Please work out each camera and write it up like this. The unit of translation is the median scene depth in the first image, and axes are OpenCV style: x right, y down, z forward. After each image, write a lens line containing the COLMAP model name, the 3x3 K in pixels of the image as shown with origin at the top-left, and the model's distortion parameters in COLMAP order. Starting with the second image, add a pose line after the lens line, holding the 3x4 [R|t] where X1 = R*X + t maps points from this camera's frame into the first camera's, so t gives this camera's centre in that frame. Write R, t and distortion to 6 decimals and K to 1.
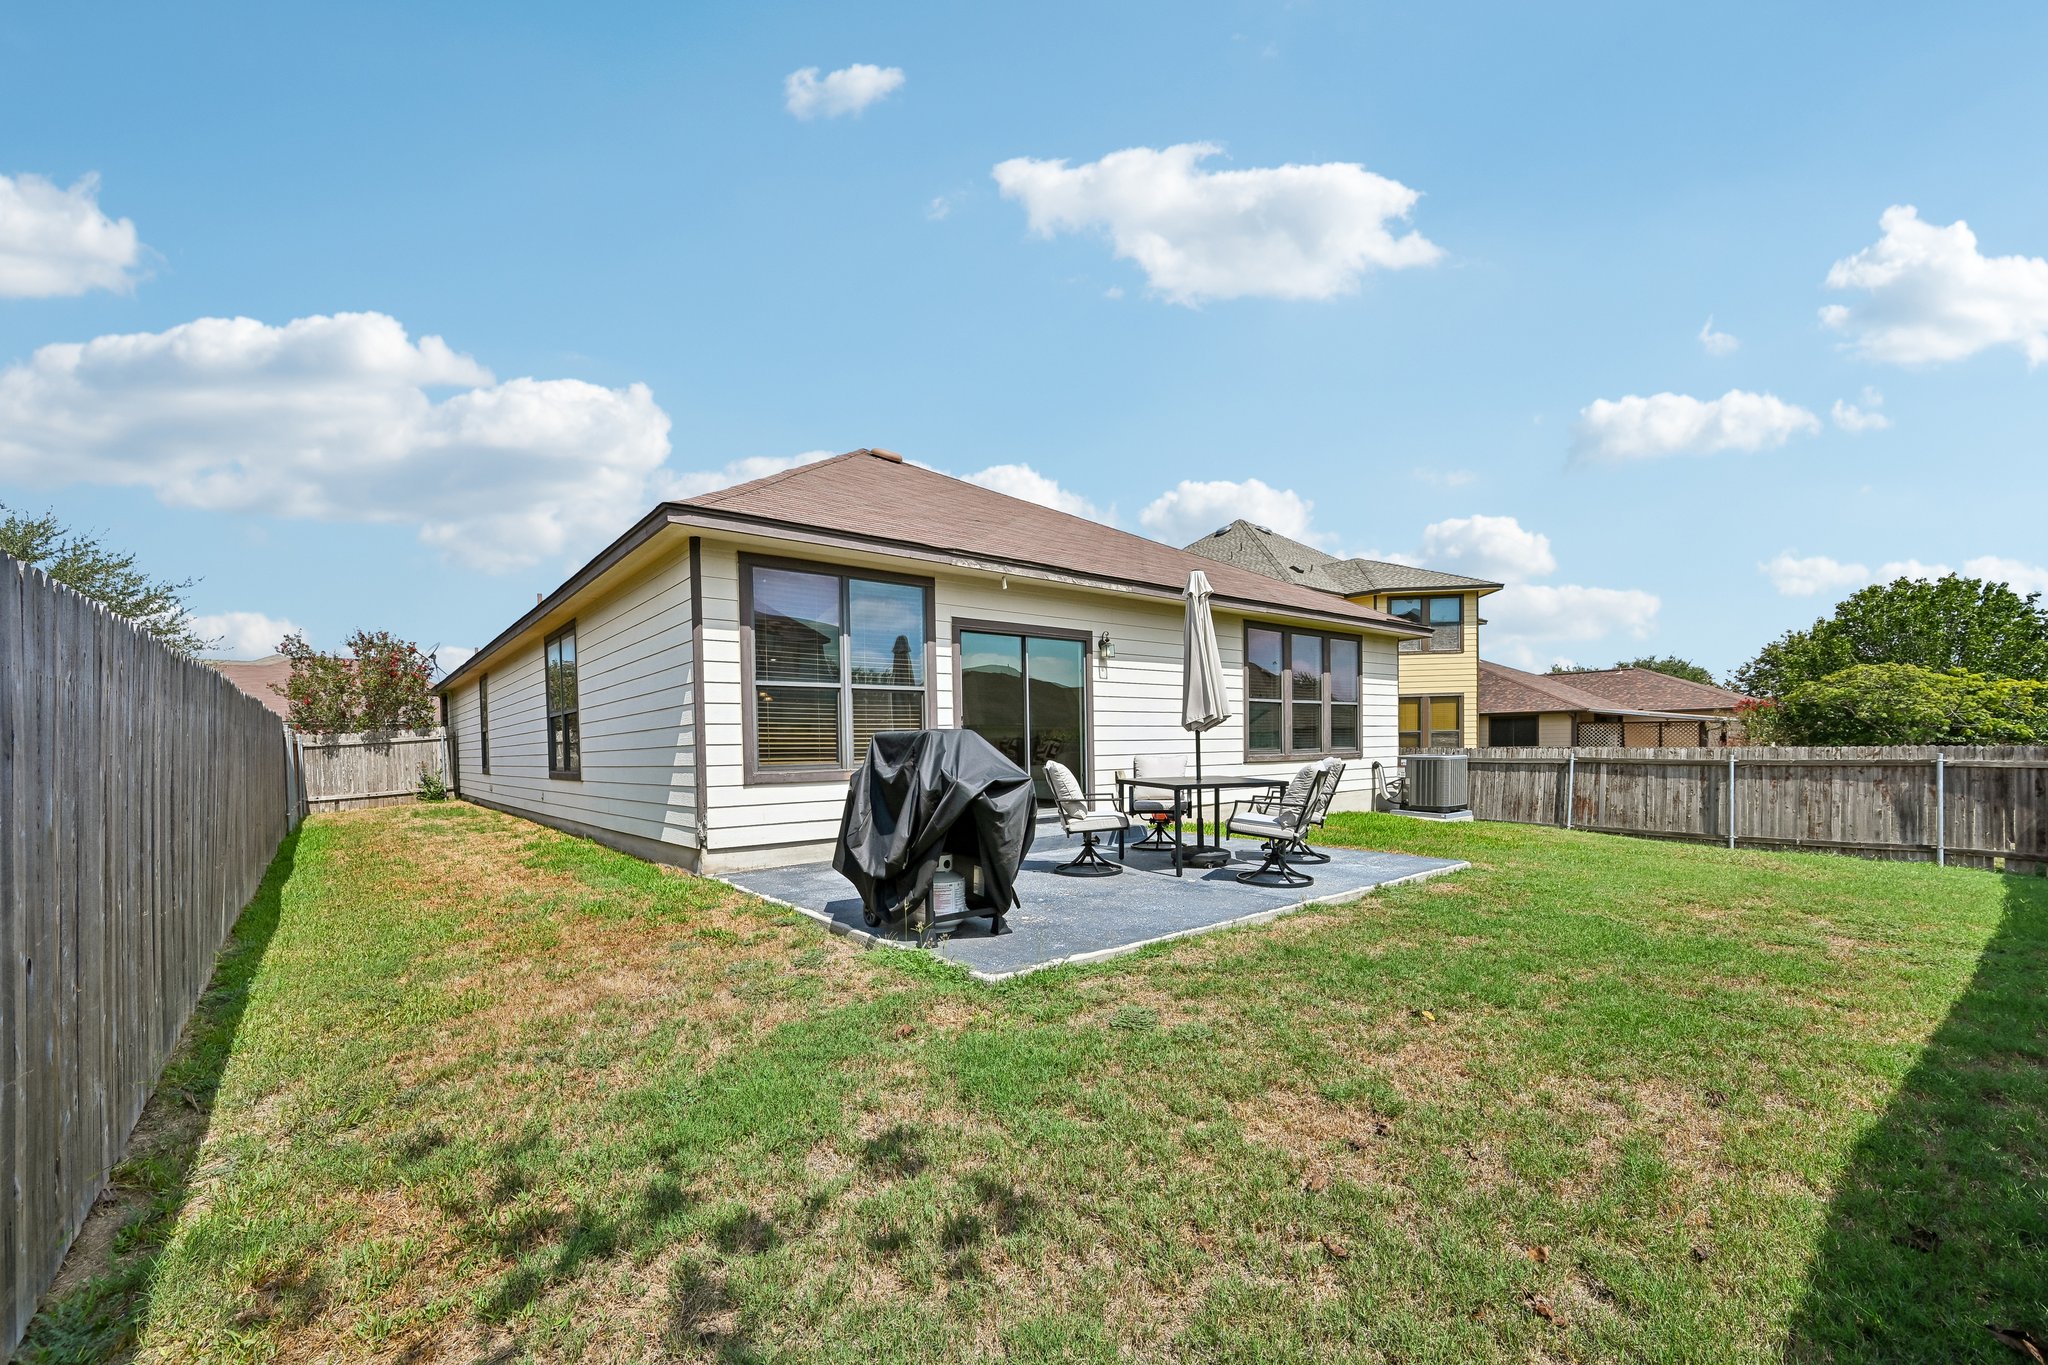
lens RADIAL K [[809.7, 0, 1026.6], [0, 809.7, 701.5], [0, 0, 1]] dist [-0.000462, -0.000095]
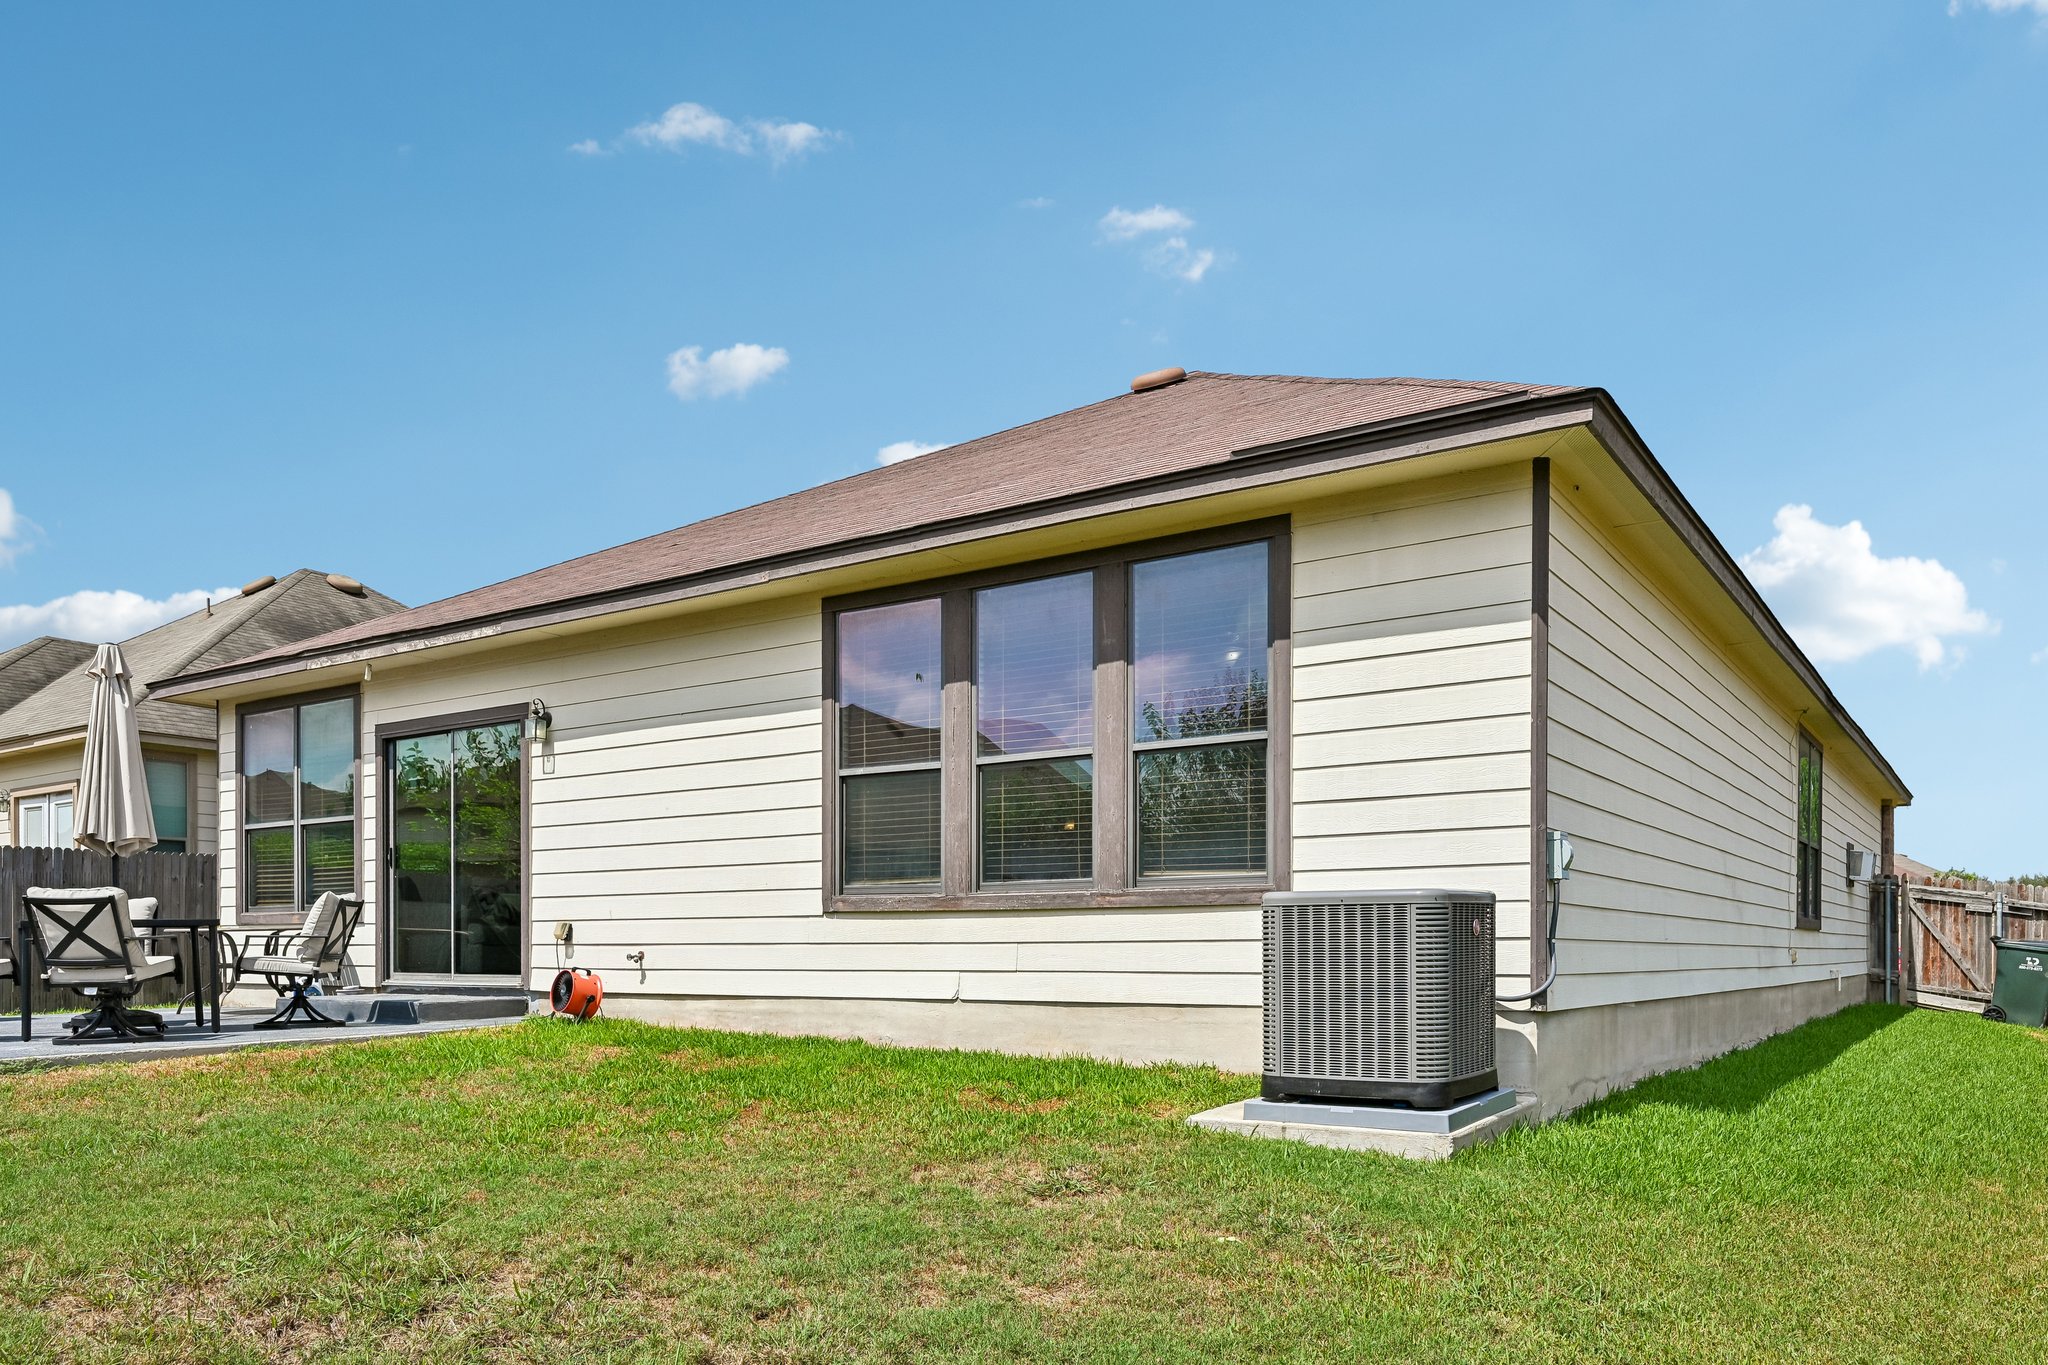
lens RADIAL K [[1445.5, 0, 1024.0], [0, 1445.5, 682.5], [0, 0, 1]] dist [0.006620, 0.001487]
pose [[0.307158, -0.112428, -0.944994, 1.089331], [0.089410, 0.992014, -0.088960, 0.029143], [0.947449, -0.057167, 0.314758, 0.860168]]
